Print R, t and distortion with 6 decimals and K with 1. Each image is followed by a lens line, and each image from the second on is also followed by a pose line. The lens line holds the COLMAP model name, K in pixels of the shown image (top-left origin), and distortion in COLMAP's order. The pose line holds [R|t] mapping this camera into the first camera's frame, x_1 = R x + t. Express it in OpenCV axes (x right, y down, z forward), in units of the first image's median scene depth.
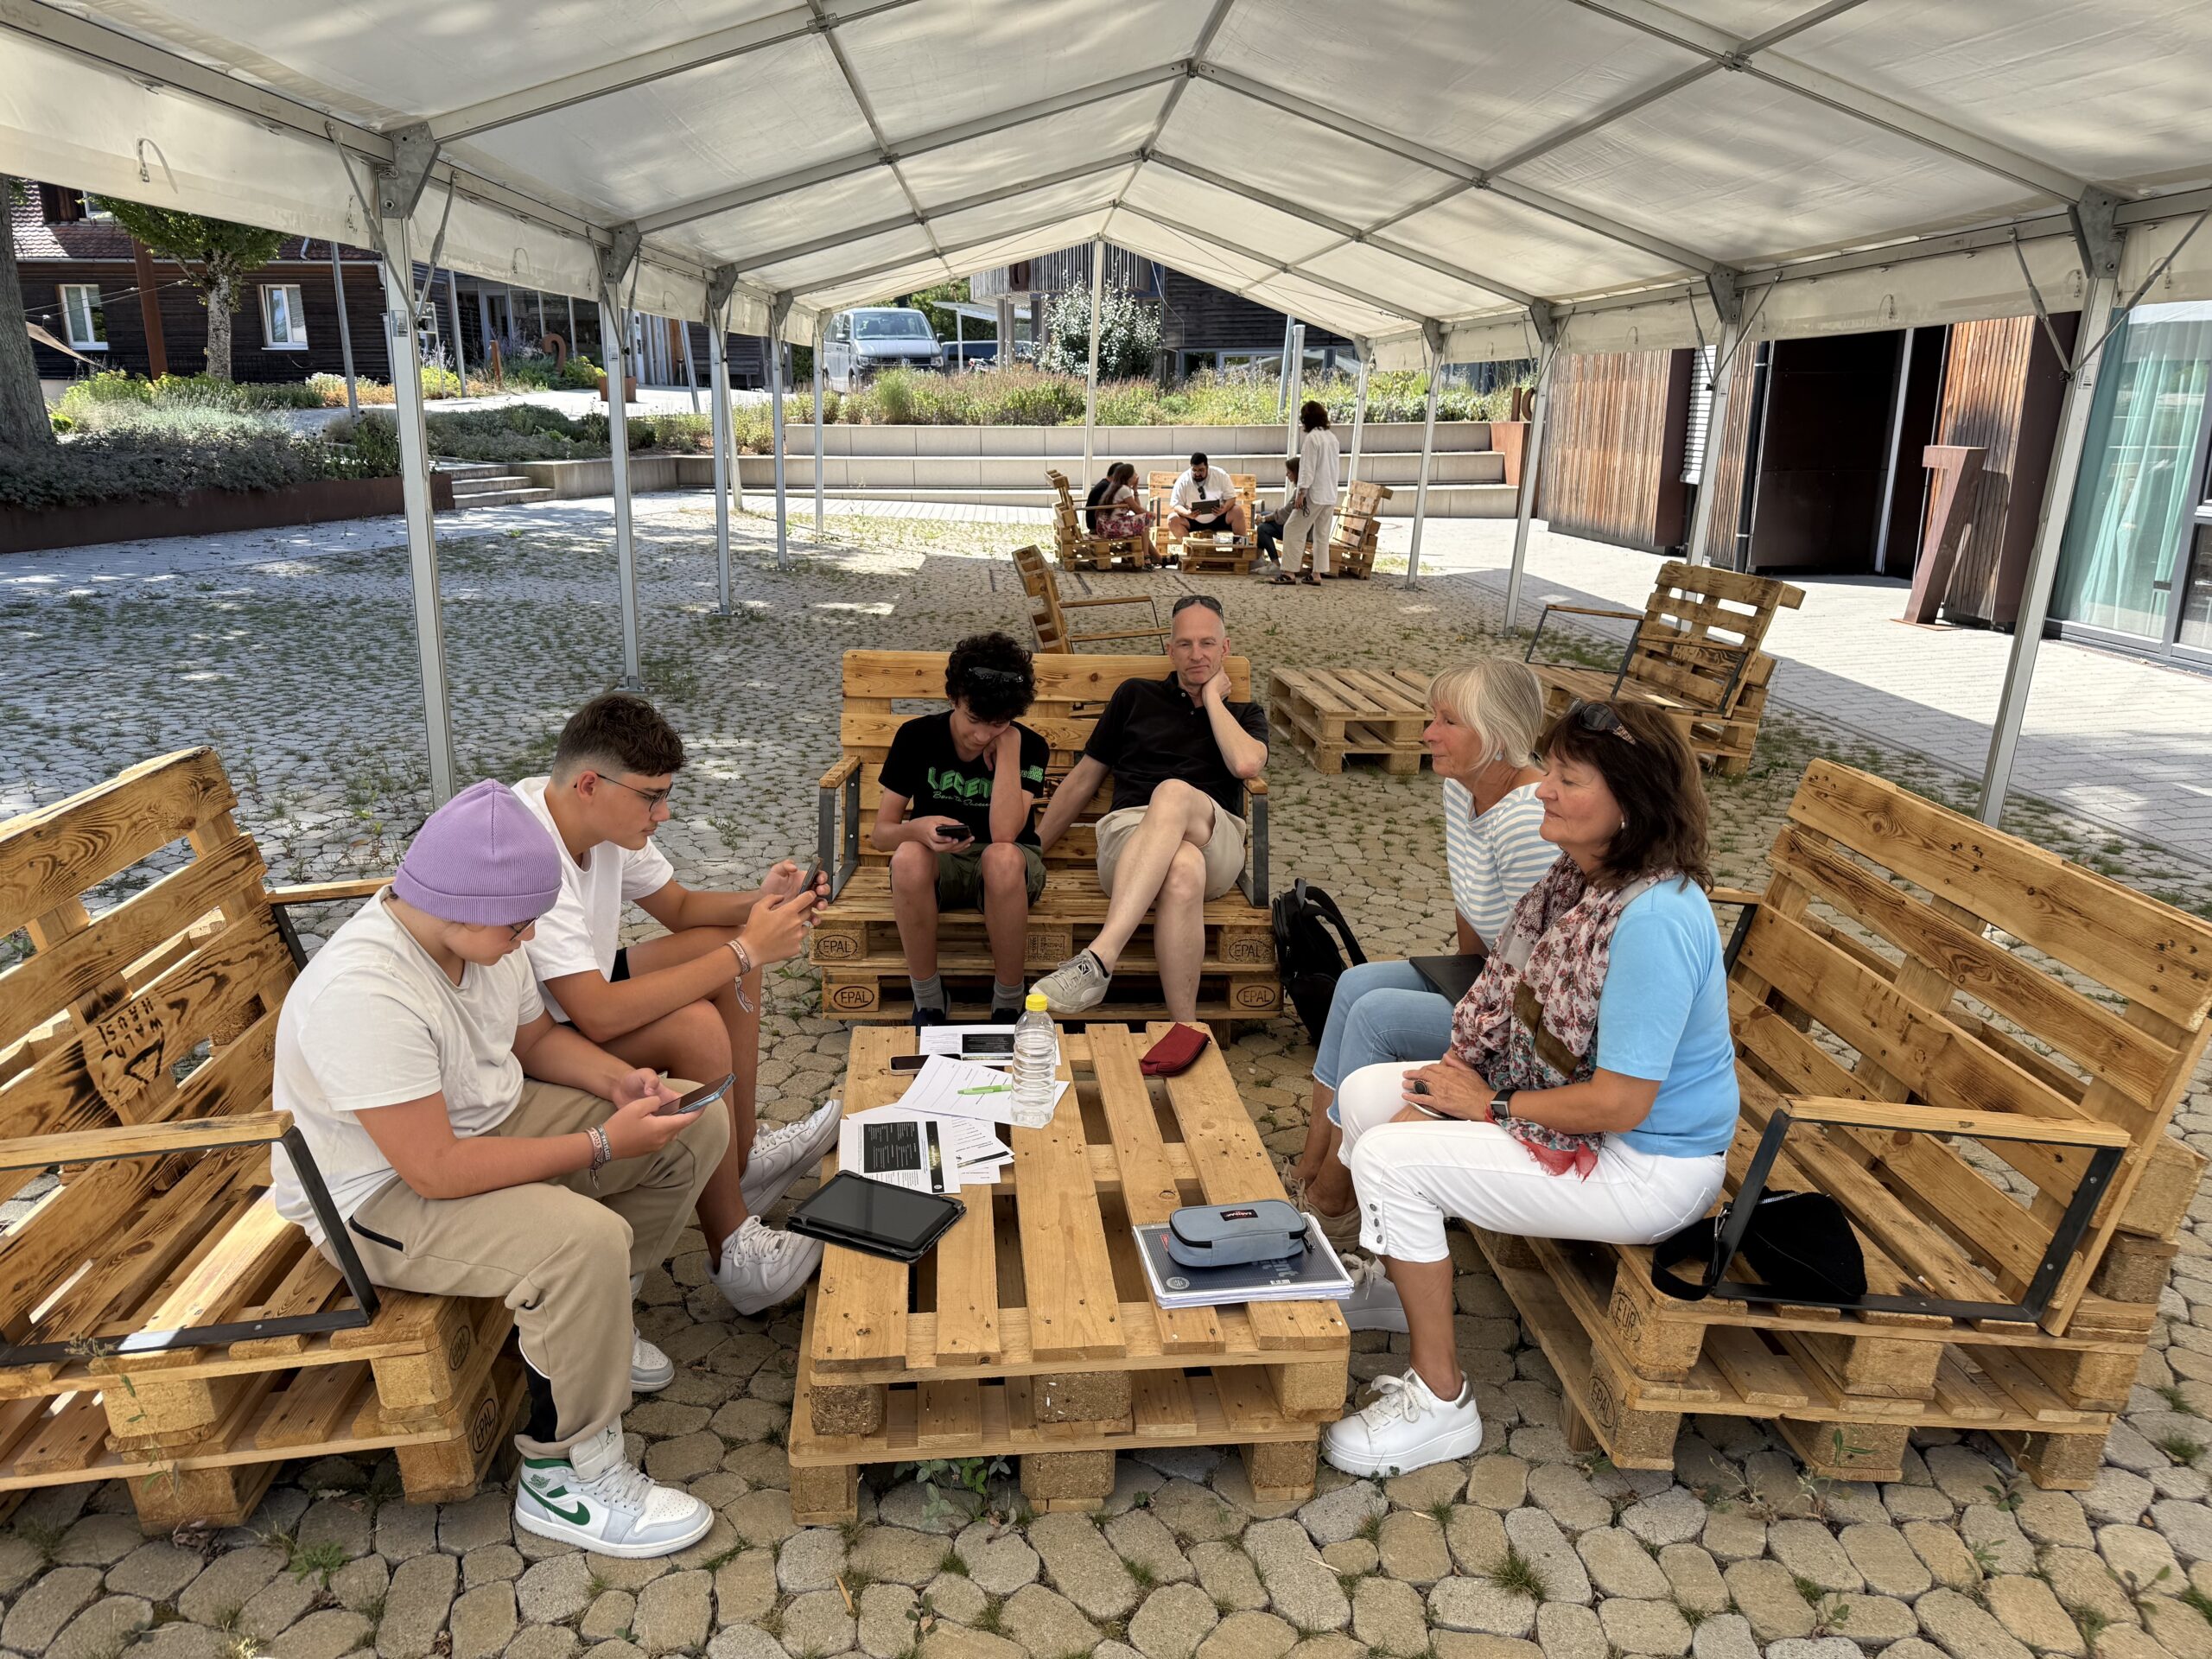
lens RADIAL K [[1559.6, 0, 1112.2], [0, 1559.6, 827.1], [0, 0, 1]] dist [0.005962, -0.000624]
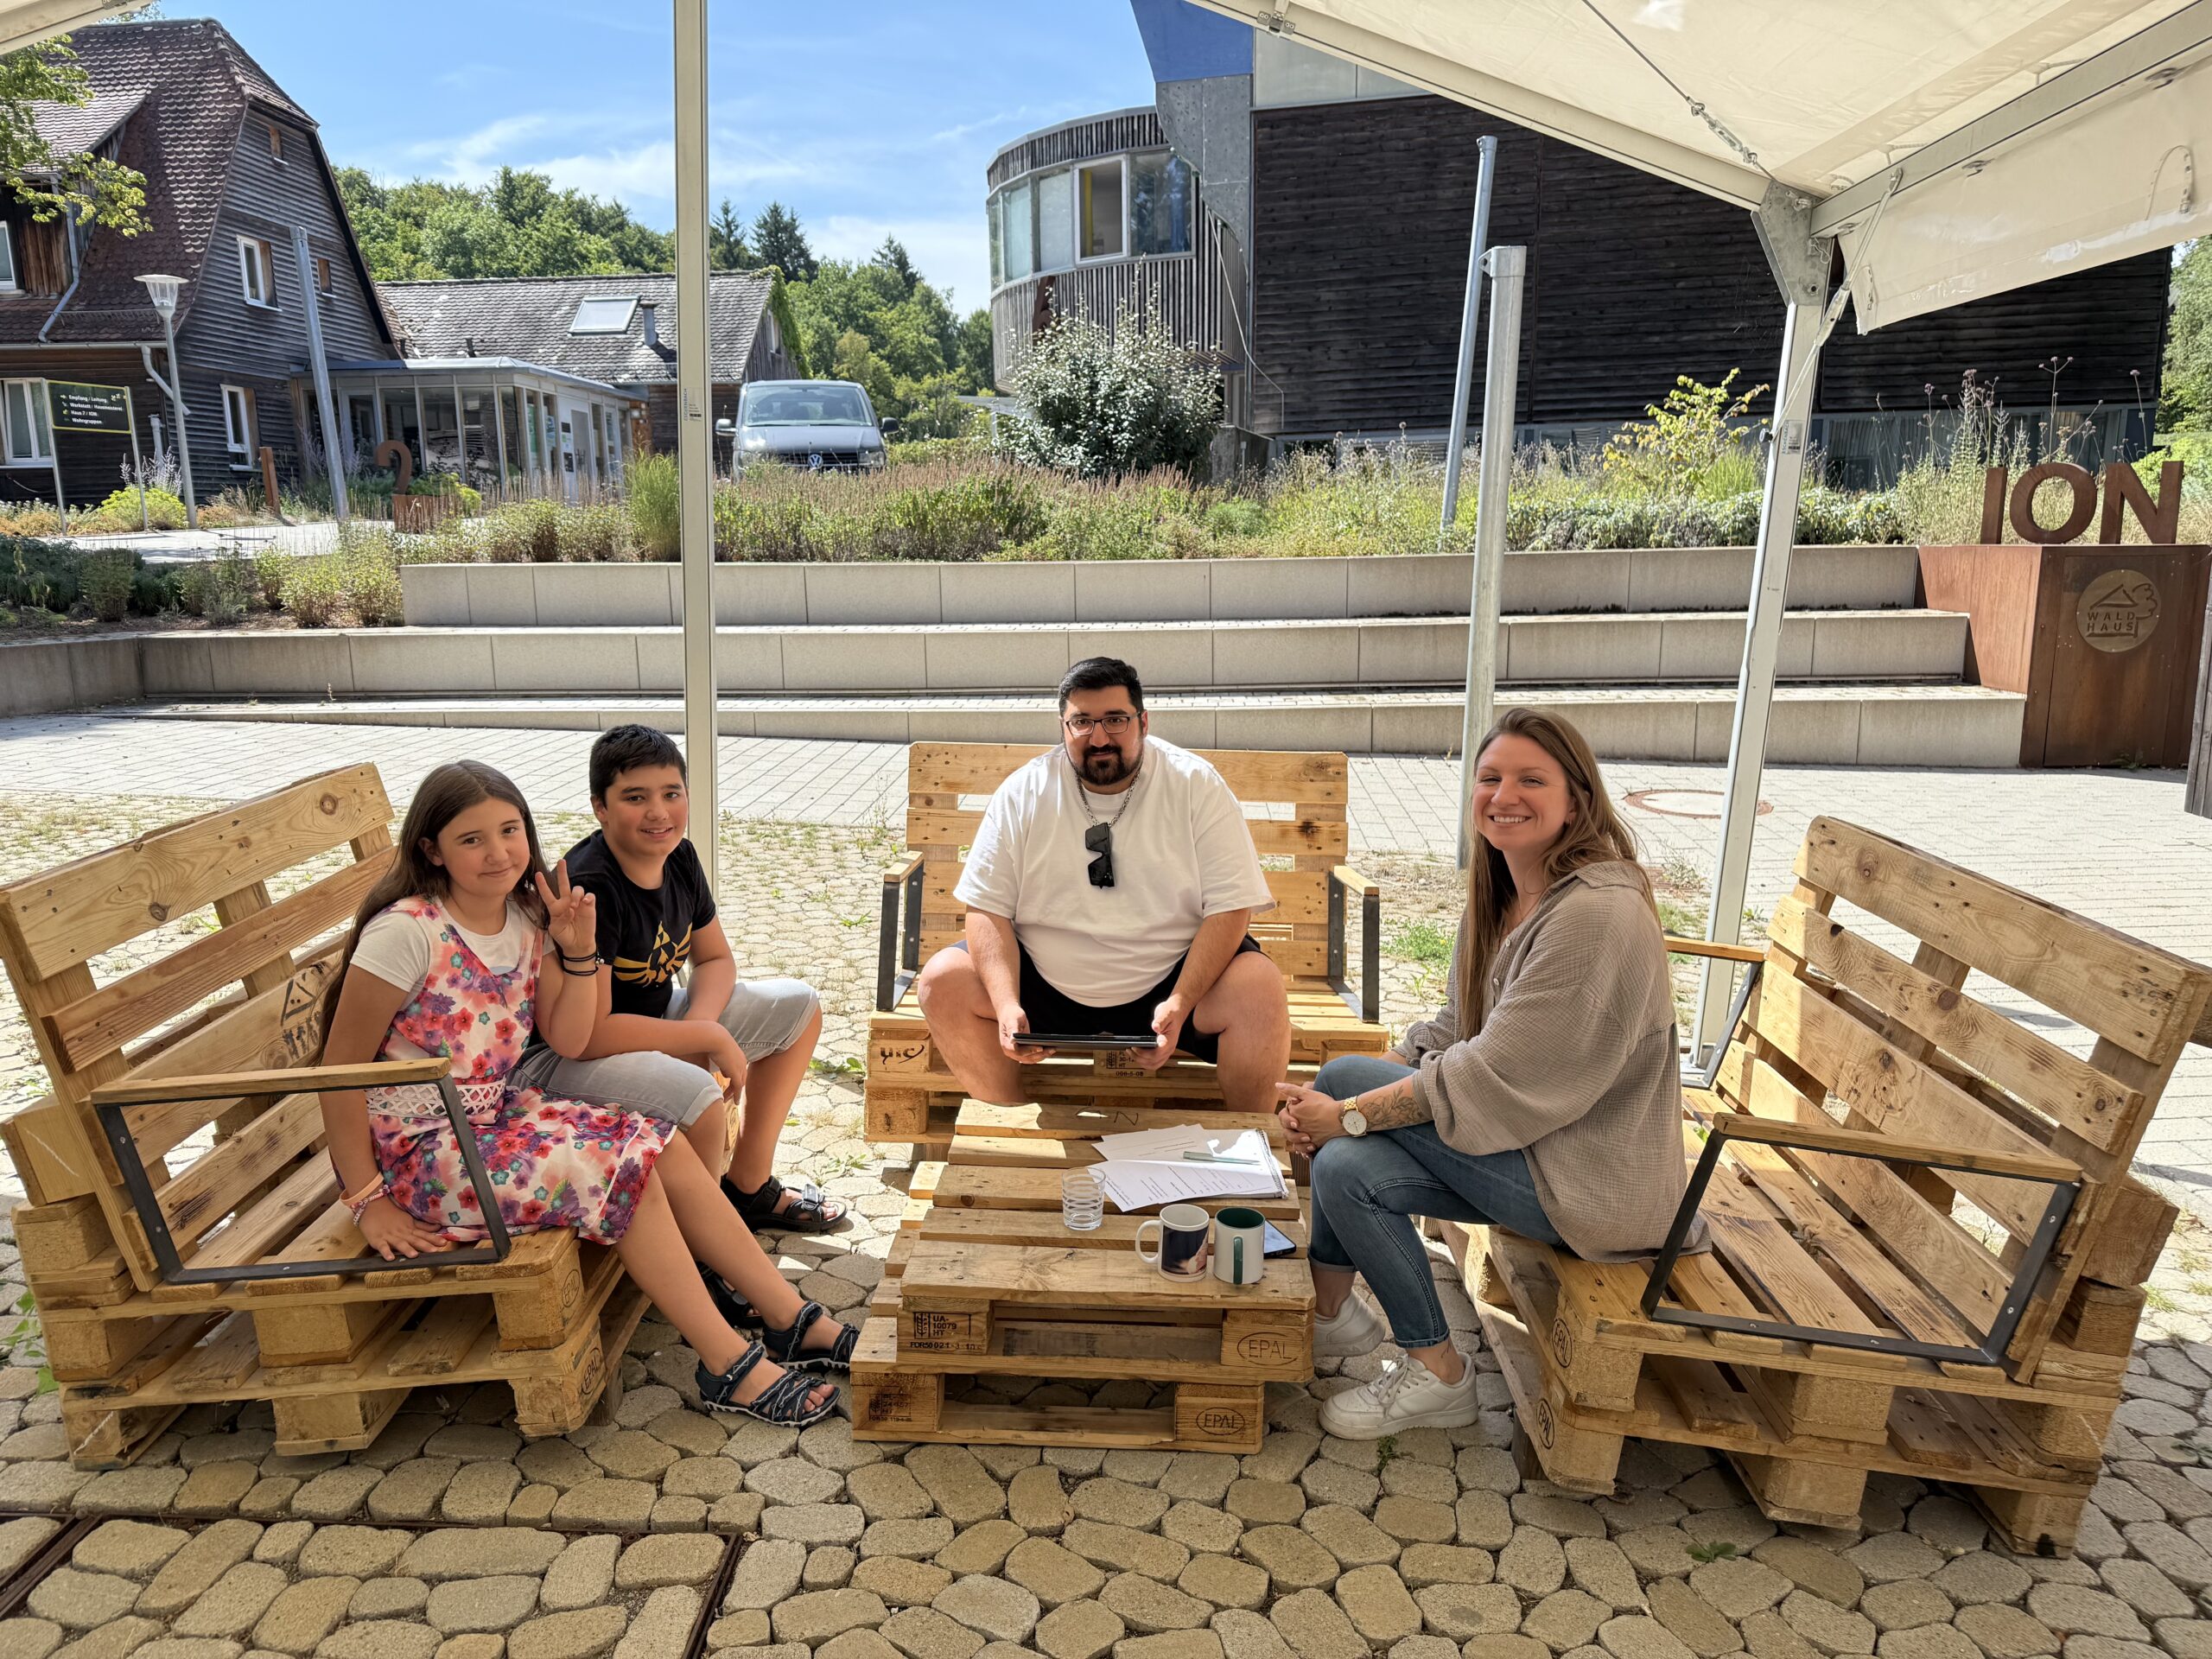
lens RADIAL K [[1559.6, 0, 1100.6], [0, 1559.6, 836.0], [0, 0, 1]] dist [0.005962, -0.000624]
pose [[0.994156, 0.010091, -0.107480, 0.054102], [-0.018658, 0.996700, -0.079003, -0.131406], [0.106328, 0.080547, 0.991063, 0.518260]]
